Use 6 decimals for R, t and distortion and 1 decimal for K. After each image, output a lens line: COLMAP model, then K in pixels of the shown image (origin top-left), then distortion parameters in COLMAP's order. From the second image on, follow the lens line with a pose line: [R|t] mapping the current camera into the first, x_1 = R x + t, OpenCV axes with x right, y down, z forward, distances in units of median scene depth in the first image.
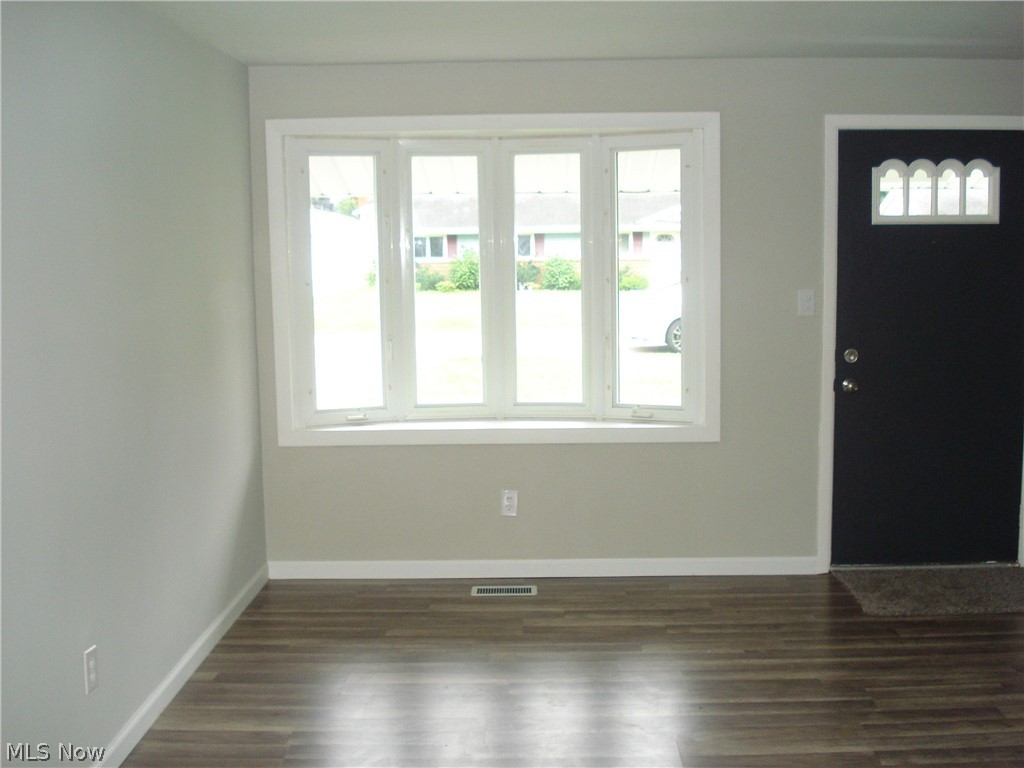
lens RADIAL K [[1159.5, 0, 513.8], [0, 1159.5, 378.5], [0, 0, 1]] dist [-0.098094, 0.000000]
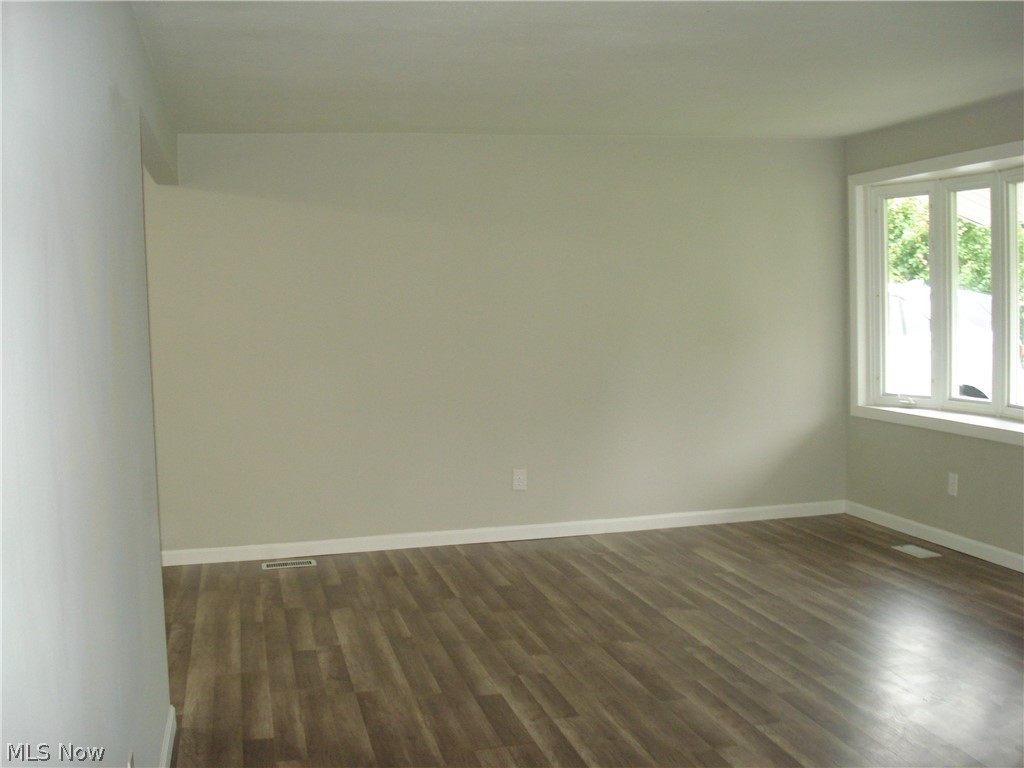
lens RADIAL K [[1226.4, 0, 512.2], [0, 1226.4, 389.4], [0, 0, 1]] dist [-0.014035, 0.000000]
pose [[0.251192, 0.086888, -0.964029, 1.097246], [-0.070681, 0.994950, 0.071258, -0.047341], [0.965353, 0.050239, 0.256065, 0.245948]]
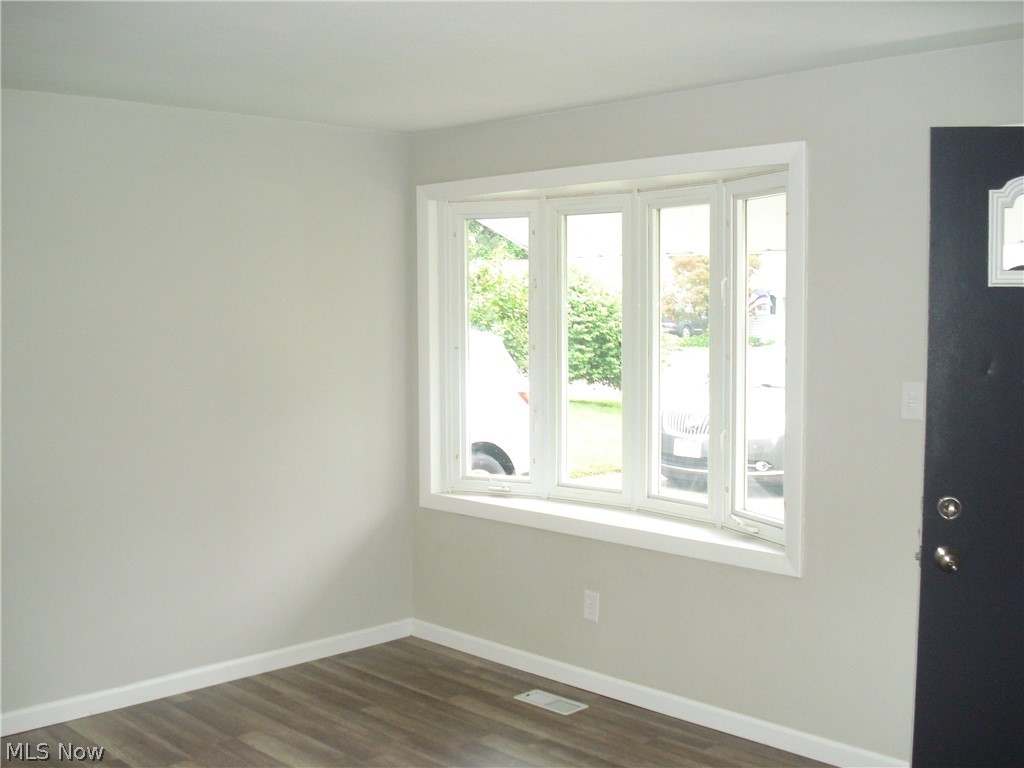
lens RADIAL K [[1159.5, 0, 520.1], [0, 1159.5, 383.9], [0, 0, 1]] dist [-0.098094, 0.000000]
pose [[0.708402, 0.058214, -0.703405, 0.573665], [-0.082540, 0.996588, -0.000649, -0.056366], [0.700966, 0.058519, 0.710789, 0.336013]]
